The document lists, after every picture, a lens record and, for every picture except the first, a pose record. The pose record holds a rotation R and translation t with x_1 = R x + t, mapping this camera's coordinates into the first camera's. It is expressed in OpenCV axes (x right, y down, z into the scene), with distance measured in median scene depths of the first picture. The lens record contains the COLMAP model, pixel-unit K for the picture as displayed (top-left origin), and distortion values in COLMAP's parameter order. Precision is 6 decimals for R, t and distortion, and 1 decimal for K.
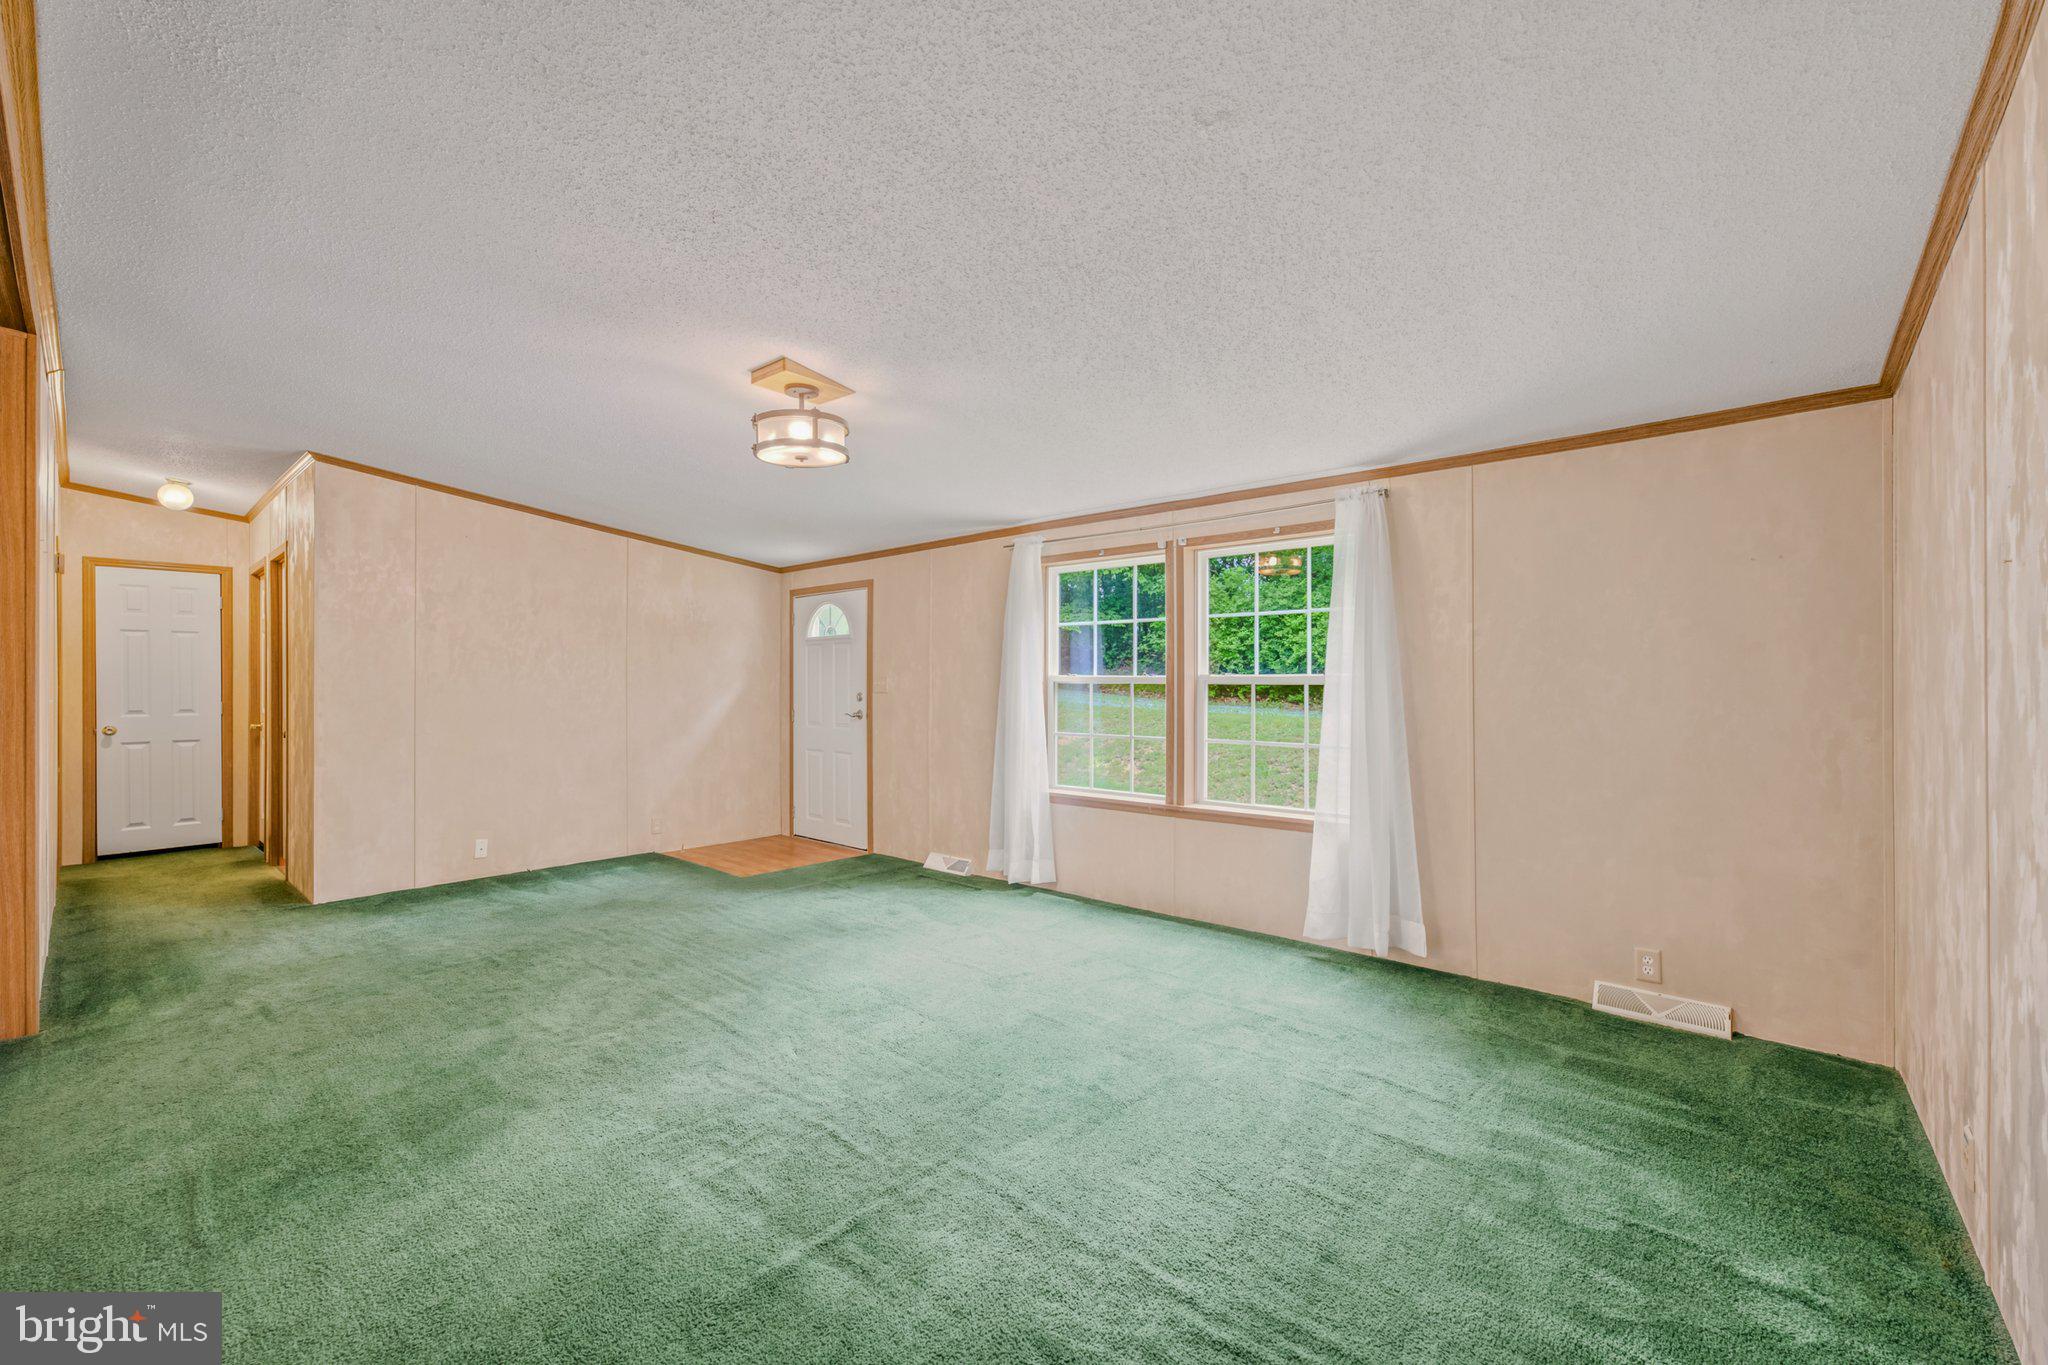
lens RADIAL K [[829.4, 0, 1029.3], [0, 829.4, 677.7], [0, 0, 1]] dist [0.000194, -0.000160]
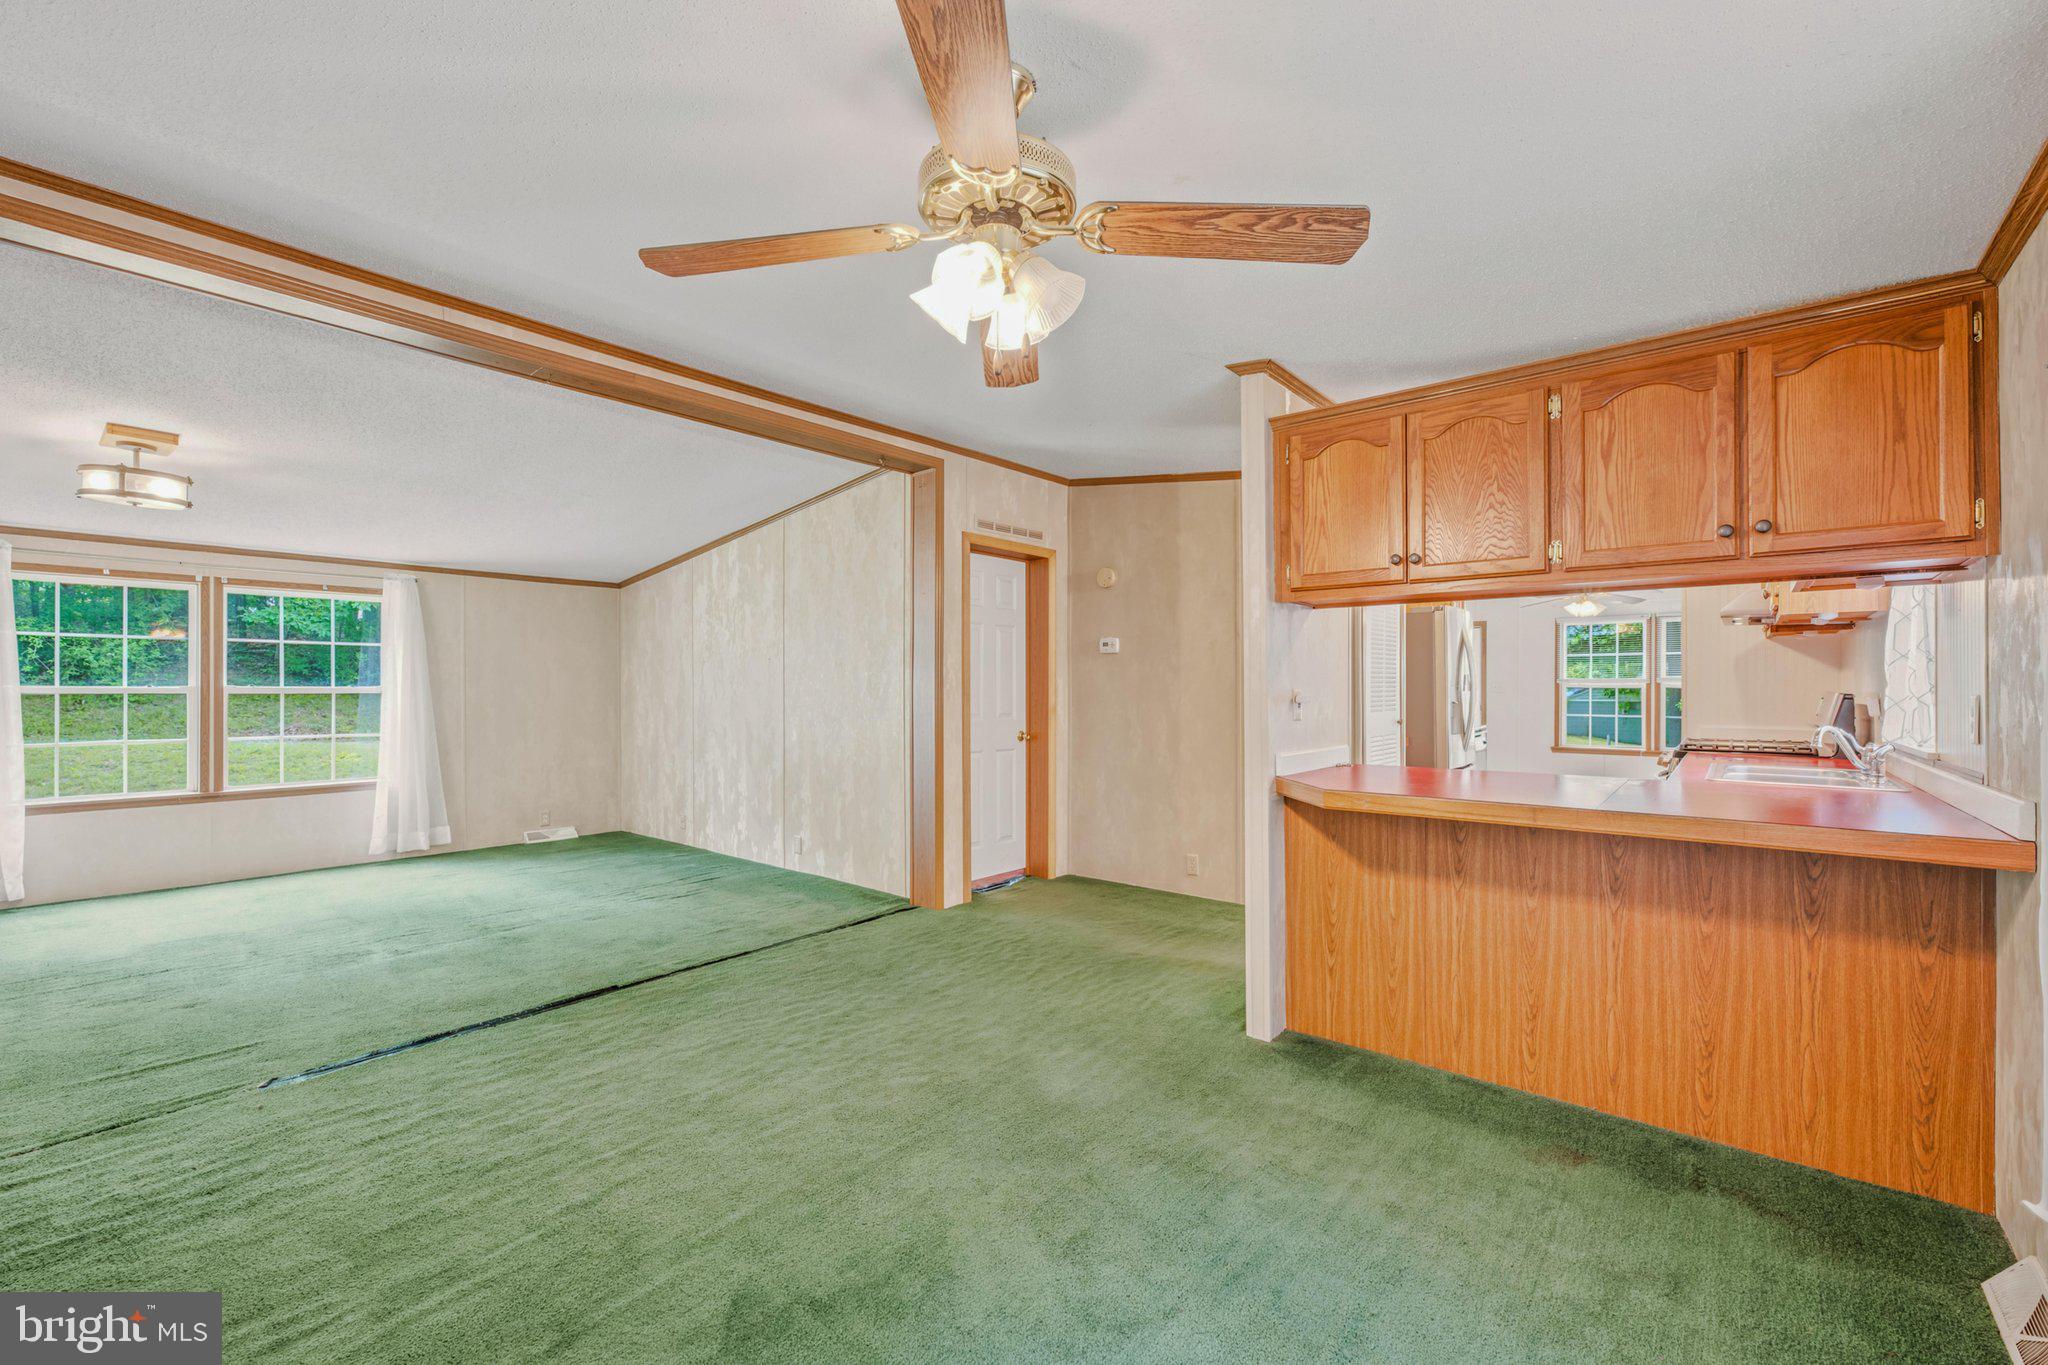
lens RADIAL K [[829.4, 0, 1029.7], [0, 829.4, 683.6], [0, 0, 1]] dist [0.000194, -0.000160]
pose [[0.021939, 0.002916, 0.999755, -1.212359], [-0.003263, 0.999991, -0.002845, -0.009306], [-0.999754, -0.003200, 0.021948, -0.288910]]
